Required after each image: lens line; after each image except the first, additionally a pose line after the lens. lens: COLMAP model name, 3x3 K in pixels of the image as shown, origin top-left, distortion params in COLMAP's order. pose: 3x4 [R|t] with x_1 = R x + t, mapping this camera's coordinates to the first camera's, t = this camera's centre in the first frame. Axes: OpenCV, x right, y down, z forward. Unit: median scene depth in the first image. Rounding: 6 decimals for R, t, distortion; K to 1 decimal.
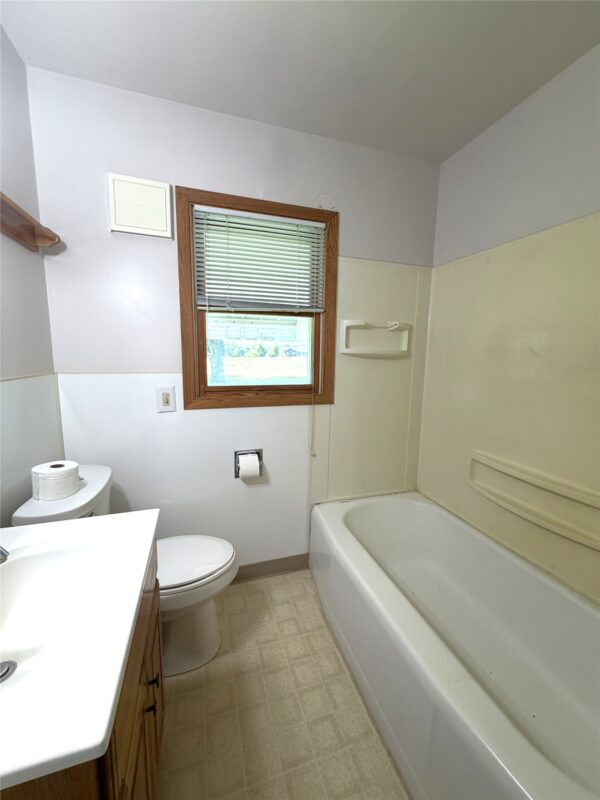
lens RADIAL K [[320.6, 0, 300.5], [0, 320.6, 398.9], [0, 0, 1]] dist [0.000262, 0.000150]
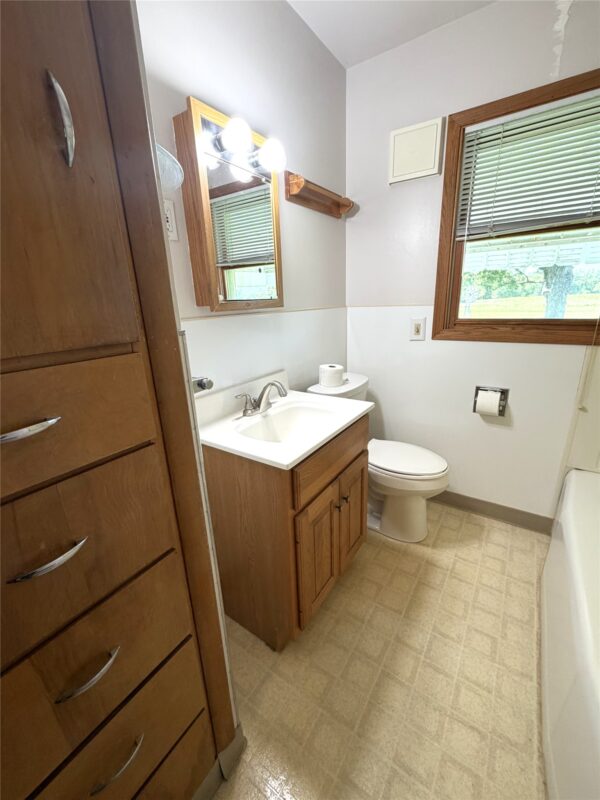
lens RADIAL K [[329.1, 0, 300.0], [0, 329.1, 400.0], [0, 0, 1]] dist [0.000523, 0.000441]
pose [[0.611806, 0.200972, -0.765051, 0.283119], [-0.066317, 0.976812, 0.203567, 0.037459], [0.788223, -0.073808, 0.610947, -0.077083]]
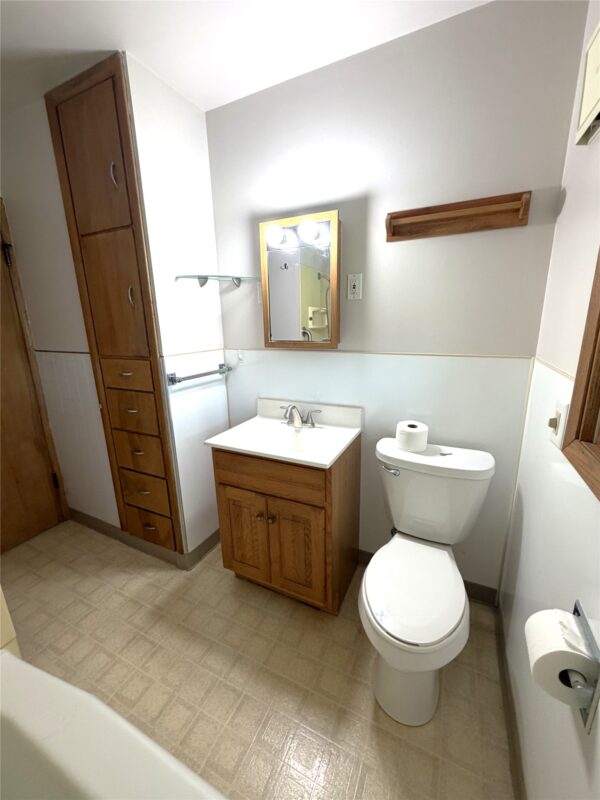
lens RADIAL K [[320.6, 0, 300.5], [0, 320.6, 398.9], [0, 0, 1]] dist [0.000262, 0.000150]
pose [[-0.695162, 0.172514, -0.697846, 0.294338], [-0.086002, 0.943845, 0.318999, -0.184876], [0.713690, 0.281772, -0.641288, 1.057051]]
